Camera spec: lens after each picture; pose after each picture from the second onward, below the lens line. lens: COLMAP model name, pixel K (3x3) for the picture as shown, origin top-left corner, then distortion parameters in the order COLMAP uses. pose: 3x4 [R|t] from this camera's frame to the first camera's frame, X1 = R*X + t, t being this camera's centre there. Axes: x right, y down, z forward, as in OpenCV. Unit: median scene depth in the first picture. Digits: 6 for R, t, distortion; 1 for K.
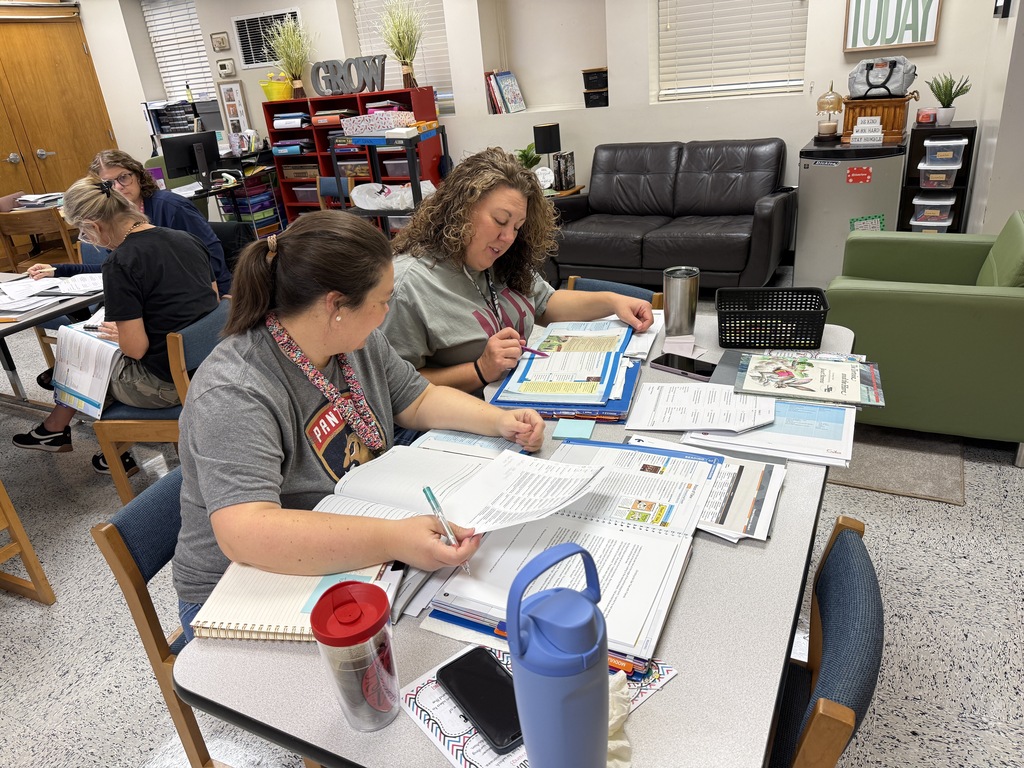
lens RADIAL K [[715.9, 0, 510.1], [0, 715.9, 380.3], [0, 0, 1]] dist [0.000757, -0.001237]
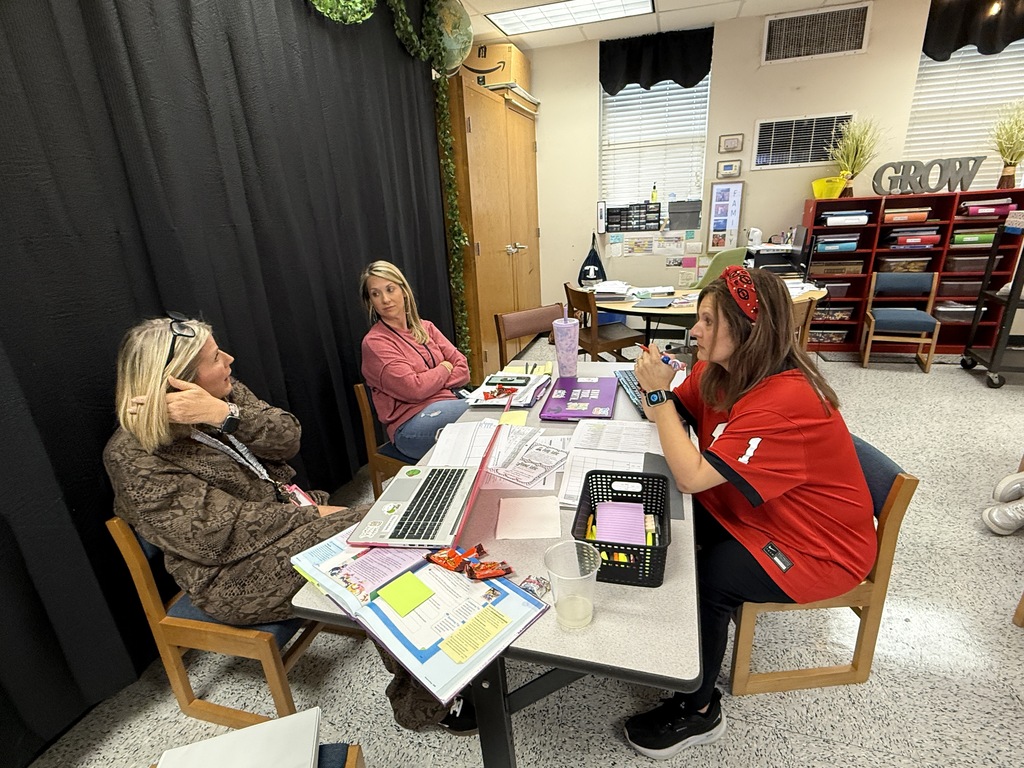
lens RADIAL K [[503.8, 0, 510.5], [0, 503.8, 384.1], [0, 0, 1]] dist [0.001295, 0.000184]
pose [[0.980631, -0.025969, 0.194135, -0.942473], [0.043845, 0.995123, -0.088361, -0.089038], [-0.190894, 0.095161, 0.976987, 0.427199]]
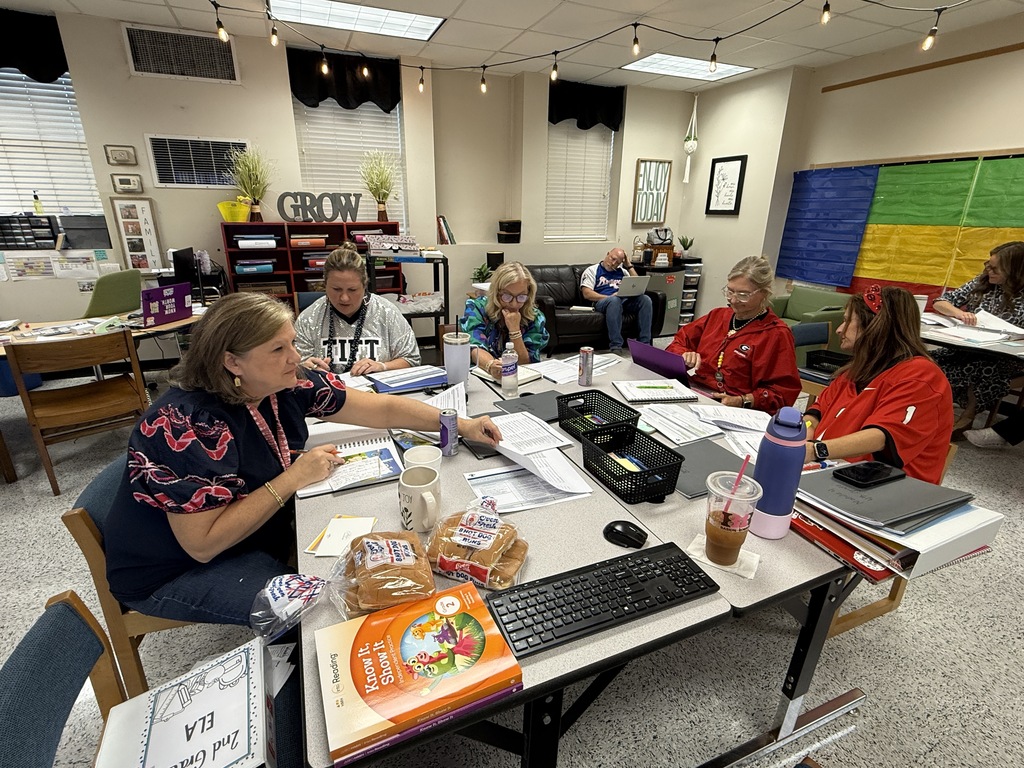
lens RADIAL K [[503.8, 0, 511.8], [0, 503.8, 388.5], [0, 0, 1]] dist [0.001295, 0.000184]
pose [[0.631611, -0.163748, 0.757795, -0.687996], [0.251849, 0.967766, -0.000792, -0.058832], [-0.733239, 0.191350, 0.652492, 0.287612]]
